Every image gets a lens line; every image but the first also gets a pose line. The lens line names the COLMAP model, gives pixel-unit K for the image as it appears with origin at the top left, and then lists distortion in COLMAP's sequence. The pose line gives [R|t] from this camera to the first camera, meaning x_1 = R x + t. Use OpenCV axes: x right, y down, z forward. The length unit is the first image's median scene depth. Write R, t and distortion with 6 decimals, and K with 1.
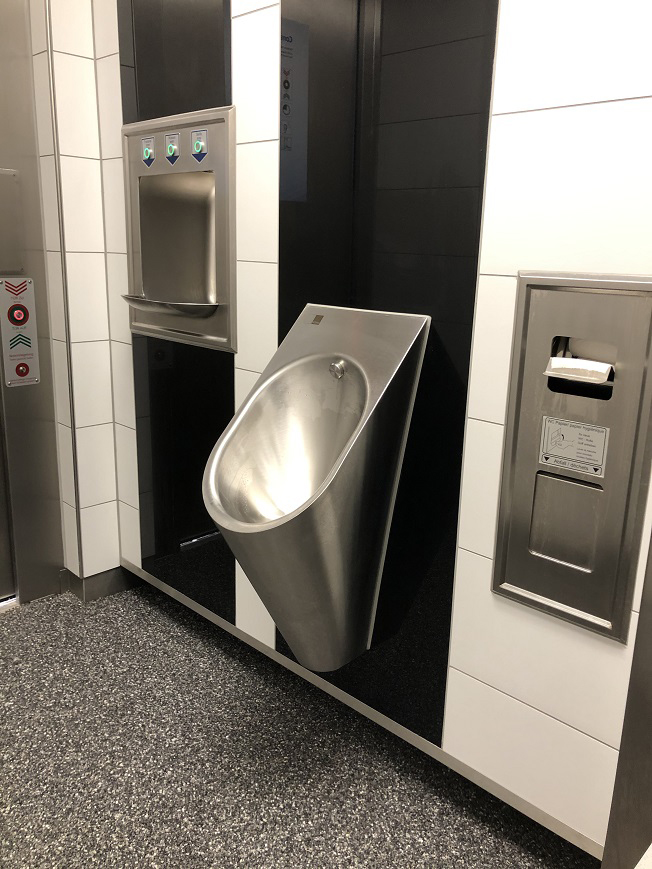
lens RADIAL K [[718.7, 0, 326.3], [0, 718.7, 433.3], [0, 0, 1]] dist [0.039031, -0.054531]
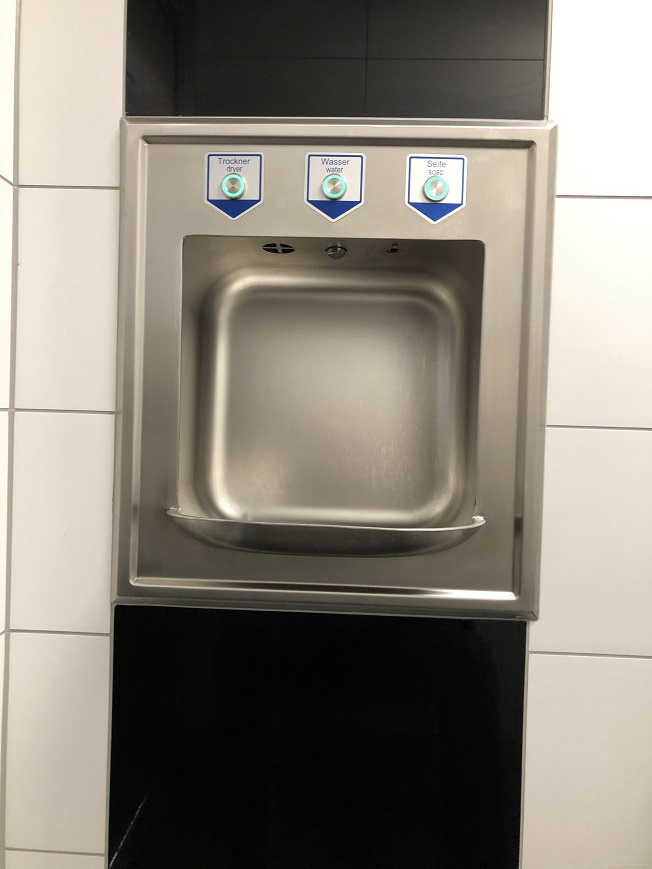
lens RADIAL K [[718.7, 0, 325.9], [0, 718.7, 435.1], [0, 0, 1]] dist [0.039031, -0.054531]
pose [[0.734017, -0.029417, 0.678494, -0.488212], [0.162649, 0.977601, -0.133574, -0.171758], [-0.659367, 0.208402, 0.722360, 0.665407]]
